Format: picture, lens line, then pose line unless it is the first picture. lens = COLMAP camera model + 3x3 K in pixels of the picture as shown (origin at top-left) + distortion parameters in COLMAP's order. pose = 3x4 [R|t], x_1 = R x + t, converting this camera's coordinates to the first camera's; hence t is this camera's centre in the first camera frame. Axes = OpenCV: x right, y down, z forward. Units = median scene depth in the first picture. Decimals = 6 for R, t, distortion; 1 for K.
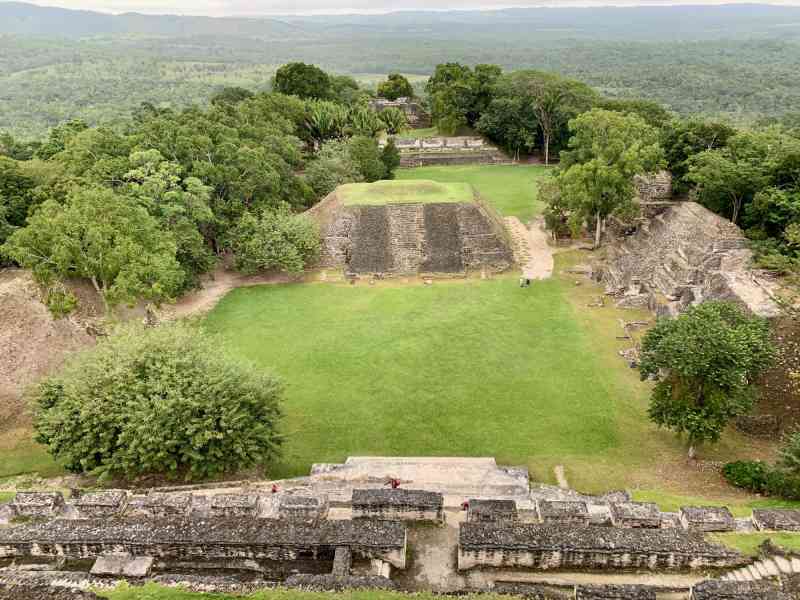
lens RADIAL K [[610.5, 0, 400.0], [0, 610.5, 300.0], [0, 0, 1]] dist [0.101685, -0.195691]
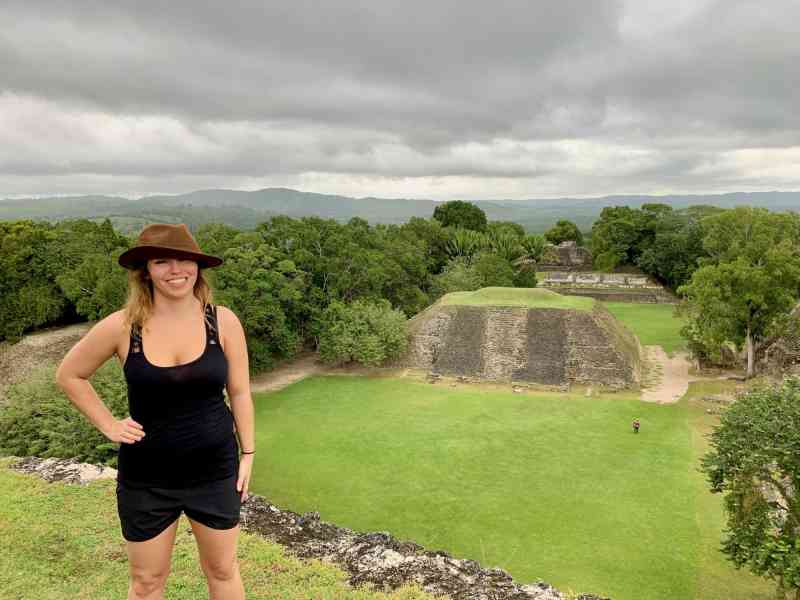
lens RADIAL K [[610.5, 0, 400.0], [0, 610.5, 300.0], [0, 0, 1]] dist [0.101685, -0.195691]
pose [[0.945909, 0.056801, -0.319422, 0.146269], [-0.140470, 0.959189, -0.245407, 0.076383], [0.292446, 0.277002, 0.915284, 0.126923]]
